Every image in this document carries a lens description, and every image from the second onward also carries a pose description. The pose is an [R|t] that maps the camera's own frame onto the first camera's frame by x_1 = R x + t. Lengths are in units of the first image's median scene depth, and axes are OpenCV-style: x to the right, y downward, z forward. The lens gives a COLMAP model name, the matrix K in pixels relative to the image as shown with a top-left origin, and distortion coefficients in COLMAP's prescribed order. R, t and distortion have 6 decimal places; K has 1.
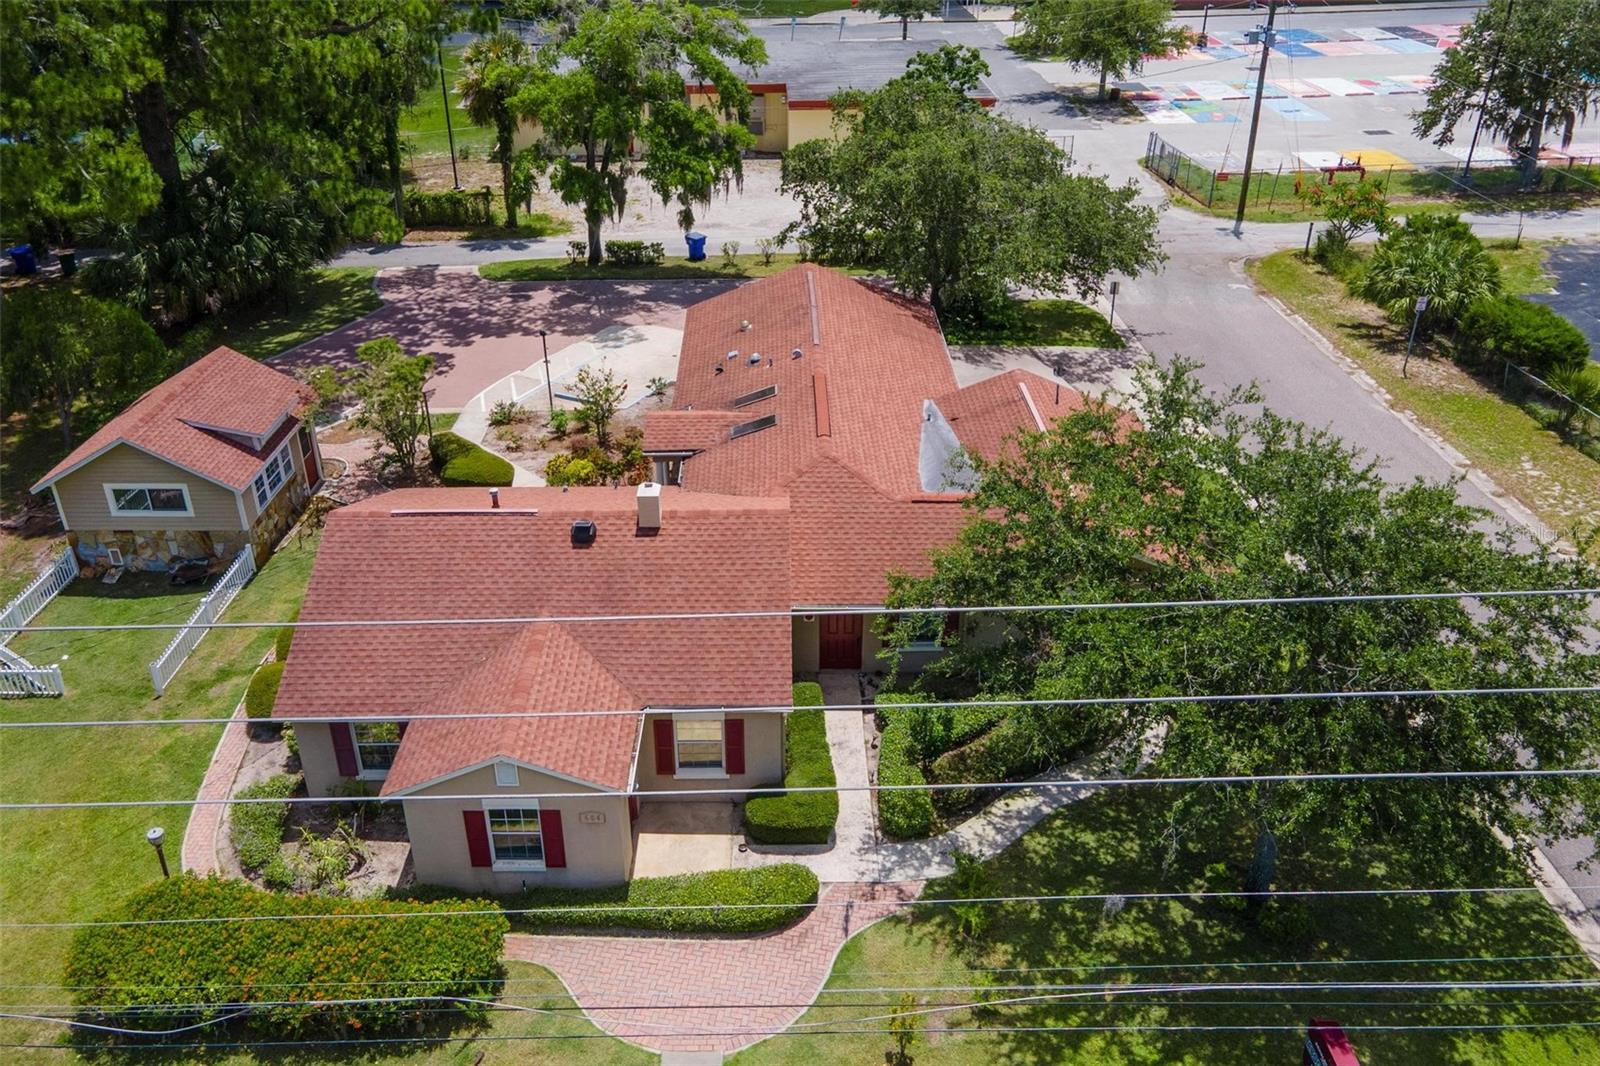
lens RADIAL K [[1204.0, 0, 778.6], [0, 1204.0, 463.4], [0, 0, 1]] dist [0.027007, 0.020244]
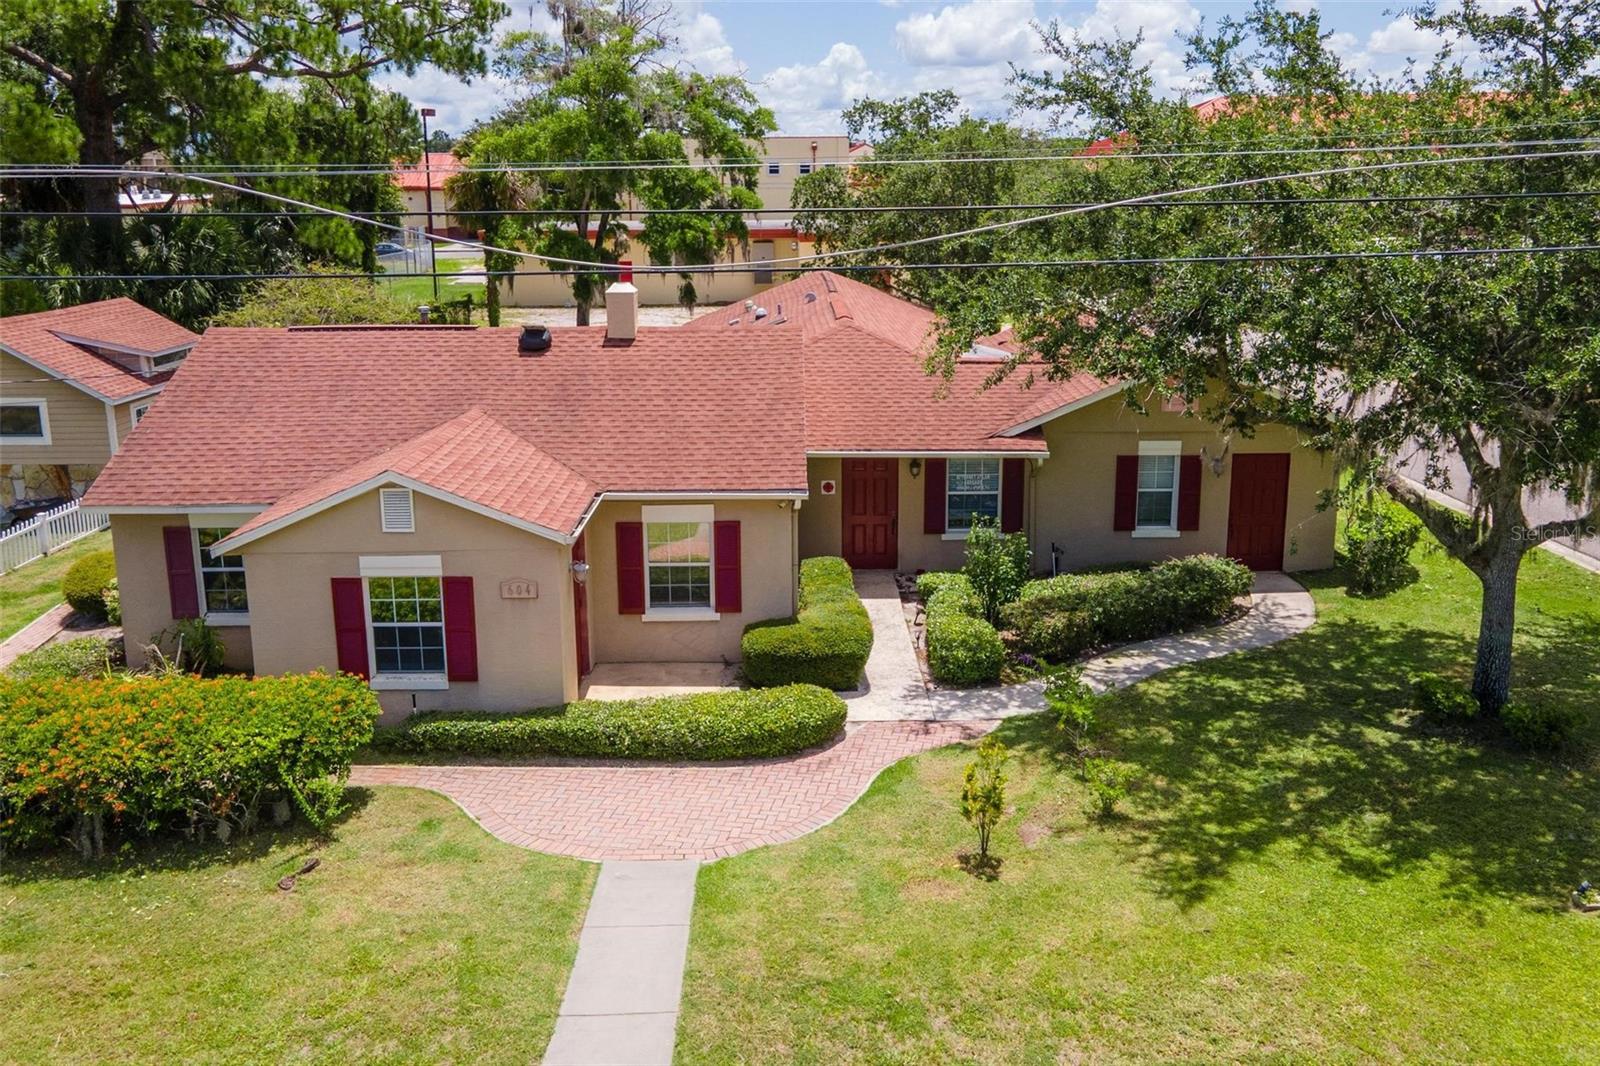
lens RADIAL K [[1257.5, 0, 802.2], [0, 1257.5, 532.8], [0, 0, 1]] dist [0.032271, 0.006127]
pose [[0.999946, -0.000136, 0.010359, 0.000492], [0.002844, 0.965083, -0.261928, 0.423827], [-0.009961, 0.261943, 0.965032, 0.276429]]
